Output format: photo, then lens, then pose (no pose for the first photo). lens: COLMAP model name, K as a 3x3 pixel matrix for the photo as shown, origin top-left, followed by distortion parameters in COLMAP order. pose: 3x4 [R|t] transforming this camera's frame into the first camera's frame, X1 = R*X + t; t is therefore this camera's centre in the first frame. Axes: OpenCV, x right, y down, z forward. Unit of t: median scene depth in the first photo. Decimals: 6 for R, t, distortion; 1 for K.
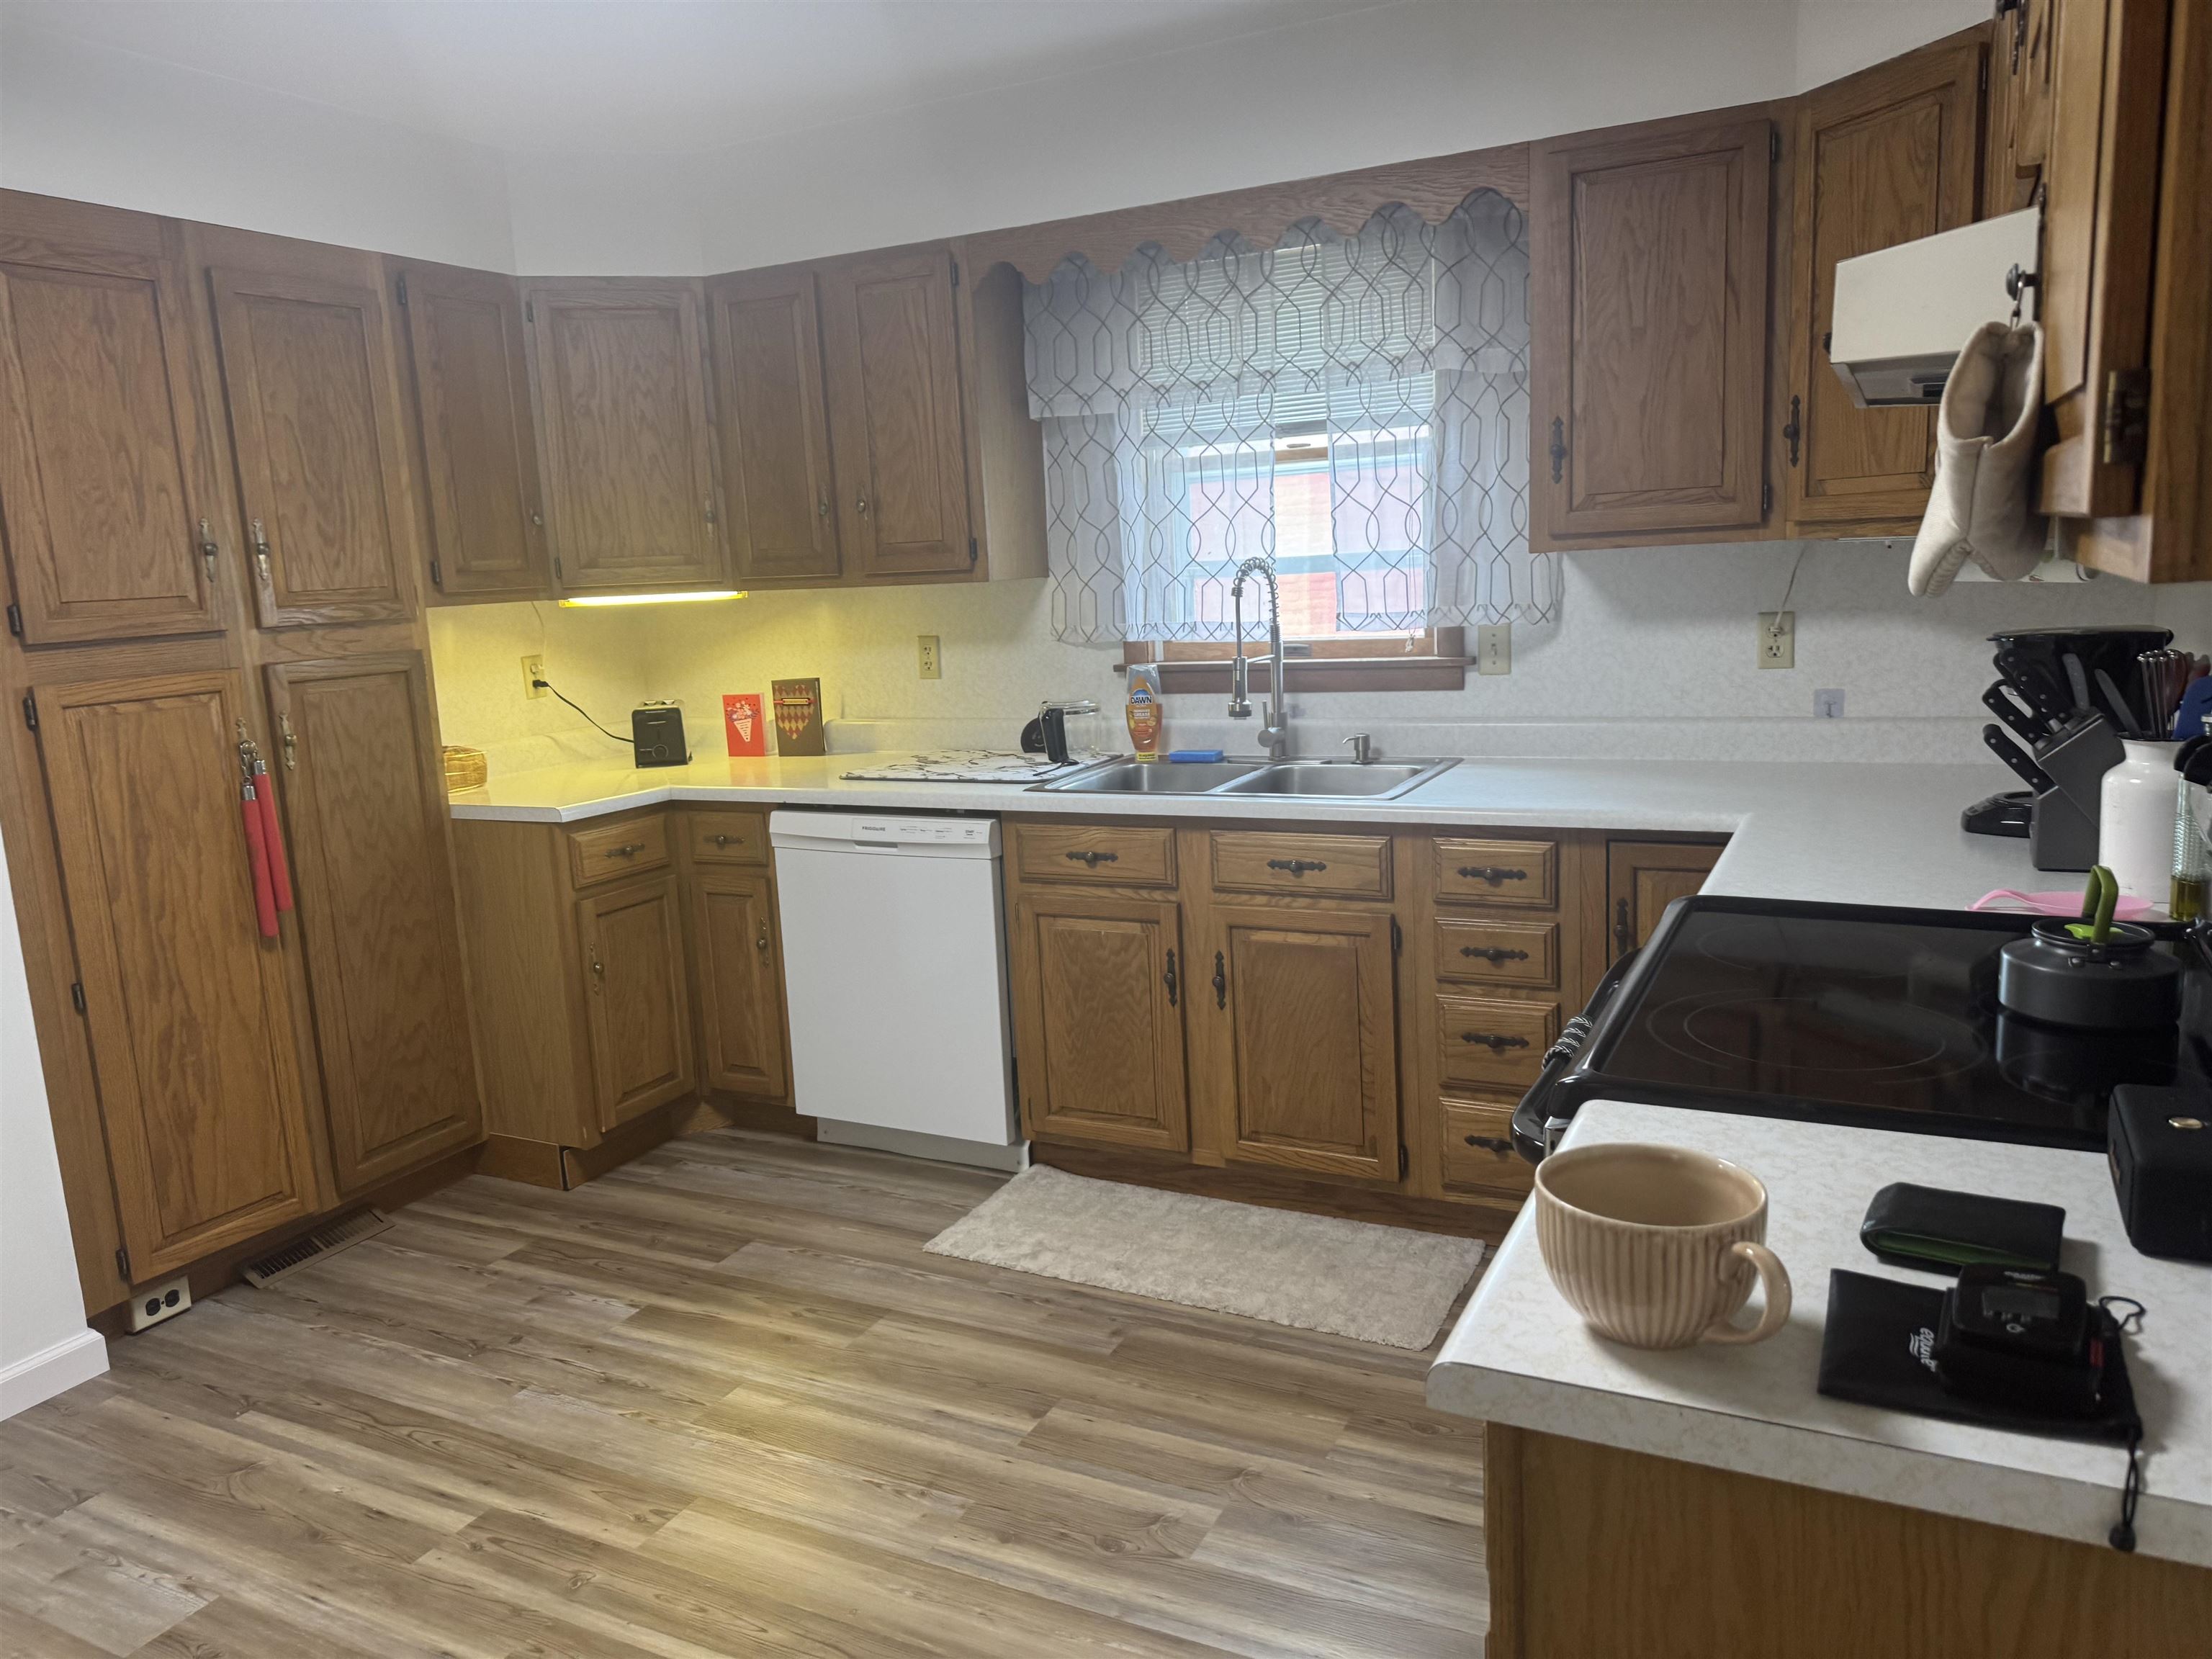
lens RADIAL K [[1555.0, 0, 1106.0], [0, 1555.0, 829.5], [0, 0, 1]] dist [0.098450, -0.190055]
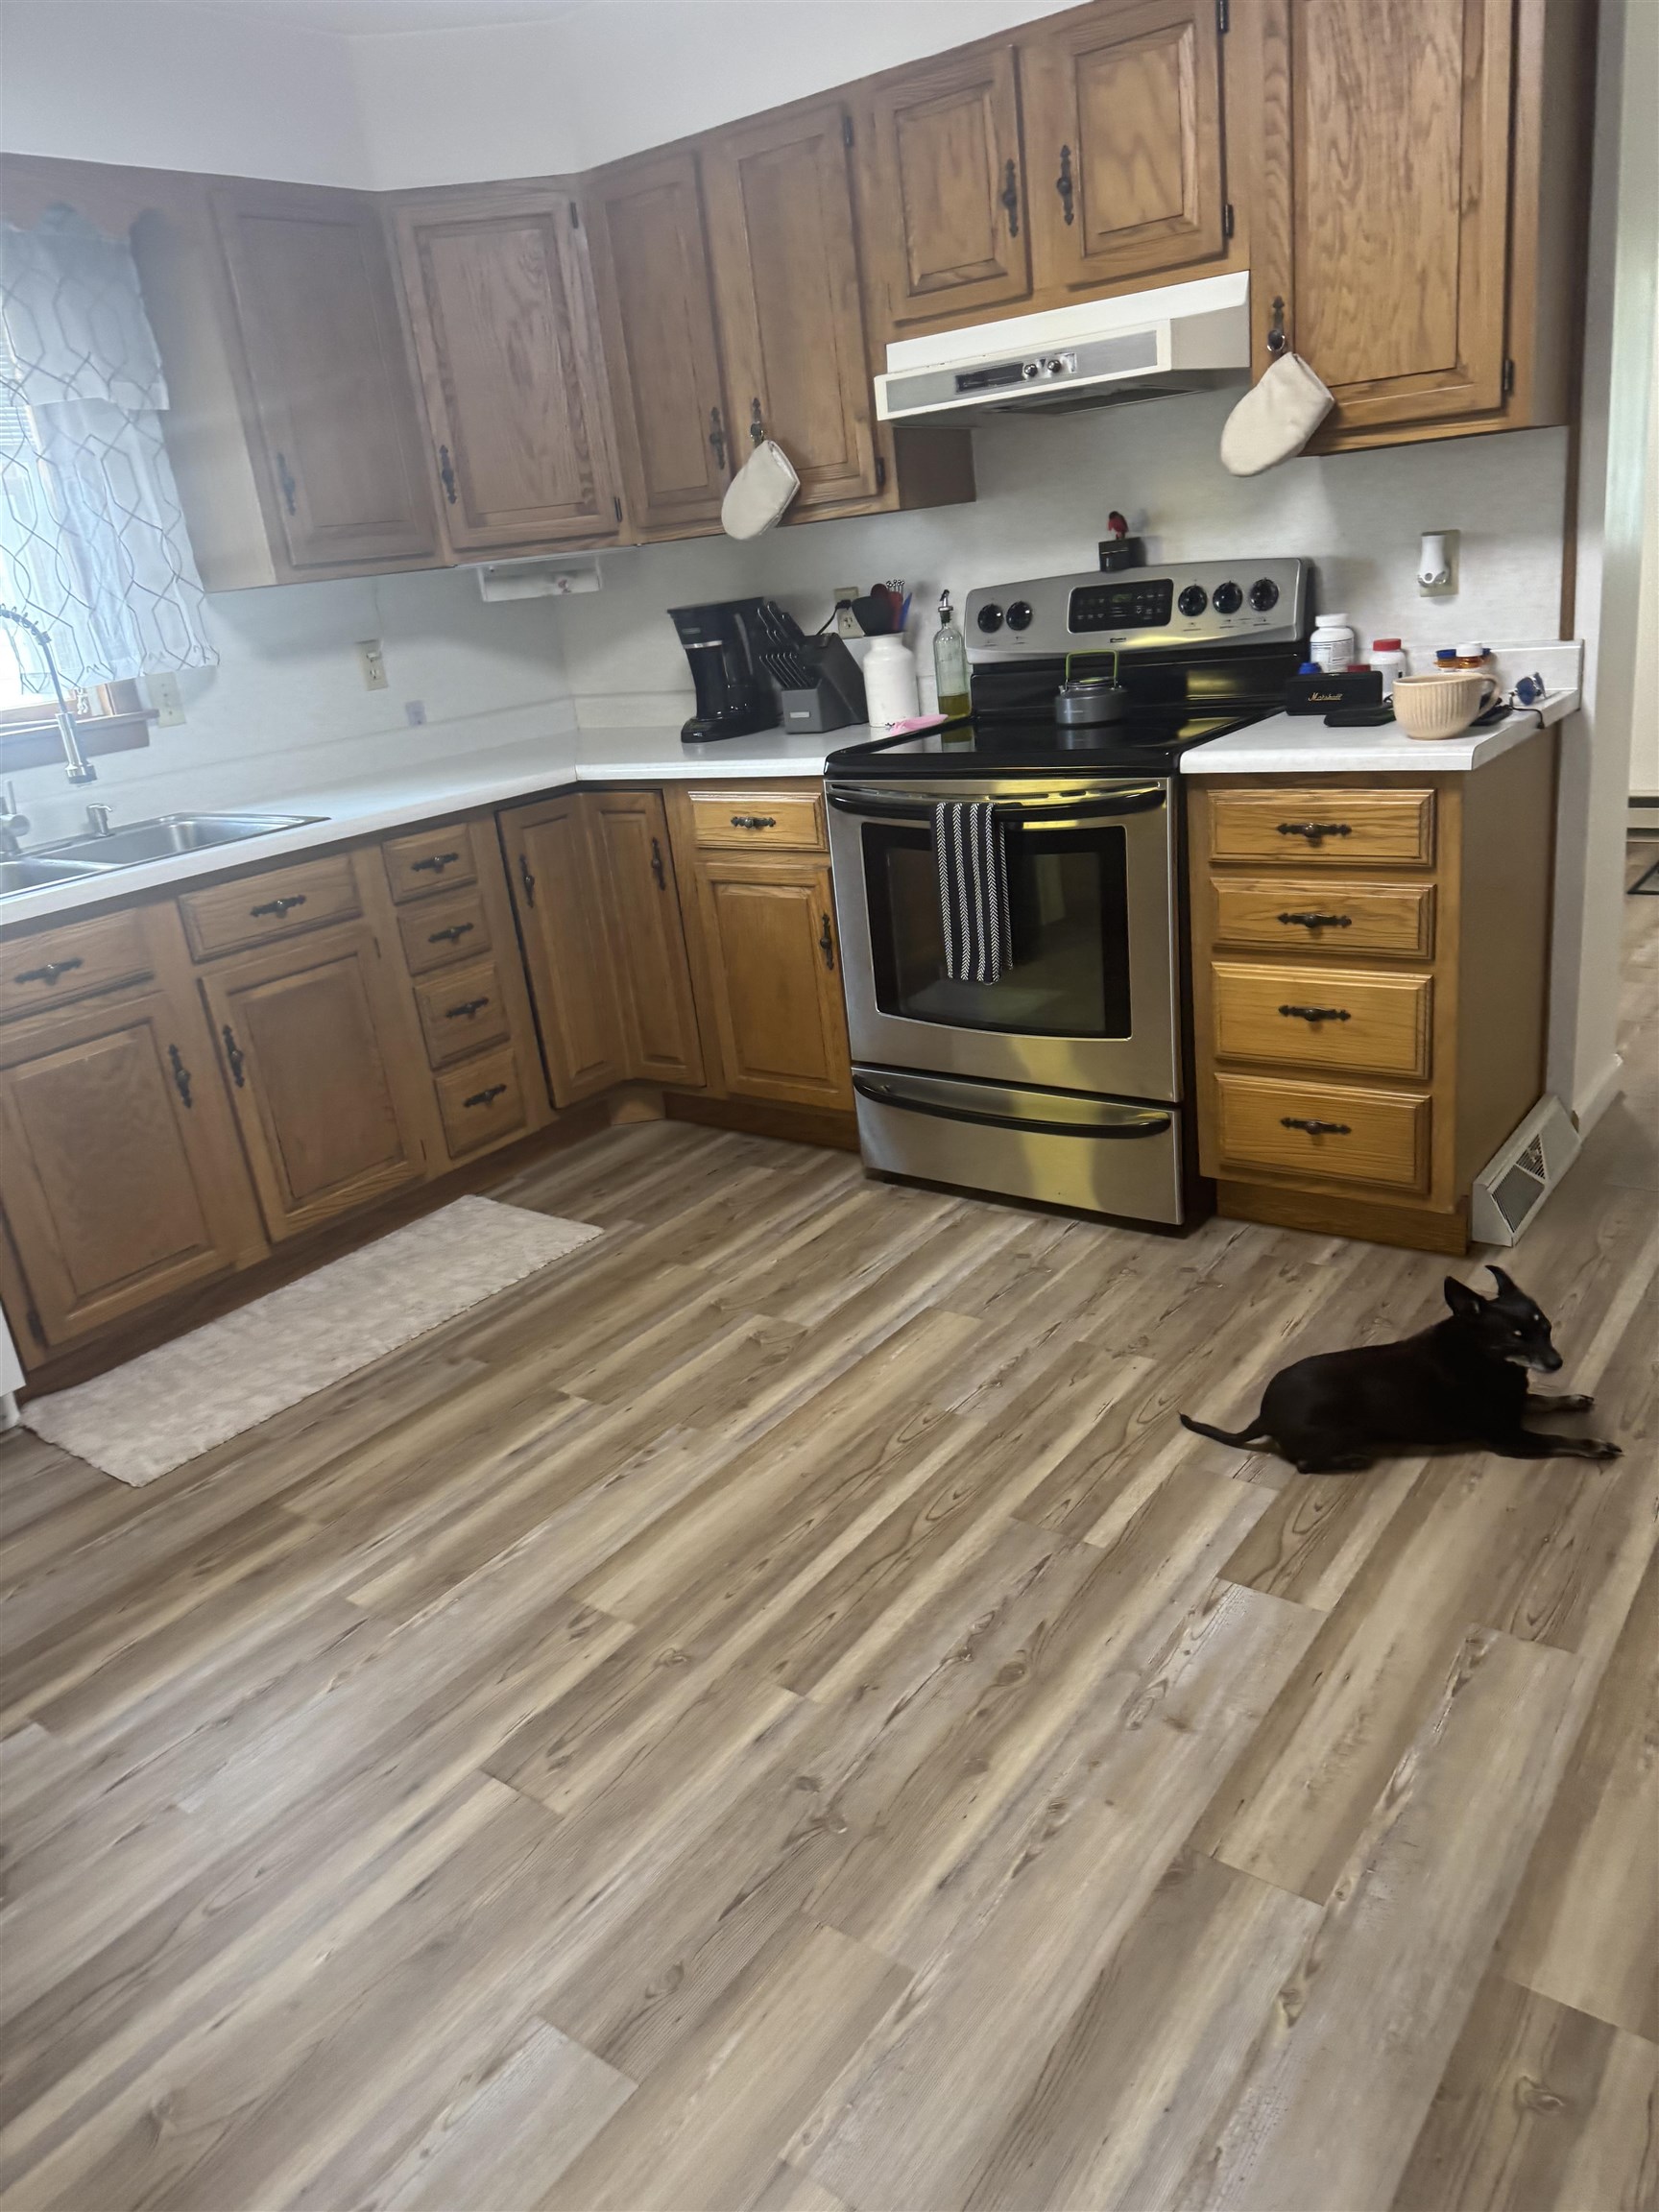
lens RADIAL K [[1555.0, 0, 857.1], [0, 1555.0, 1109.7], [0, 0, 1]] dist [0.098450, -0.190055]
pose [[0.160984, -0.306068, 0.938300, -0.862495], [0.273102, 0.927392, 0.255654, -0.012474], [-0.948419, 0.215096, 0.232883, 0.503198]]
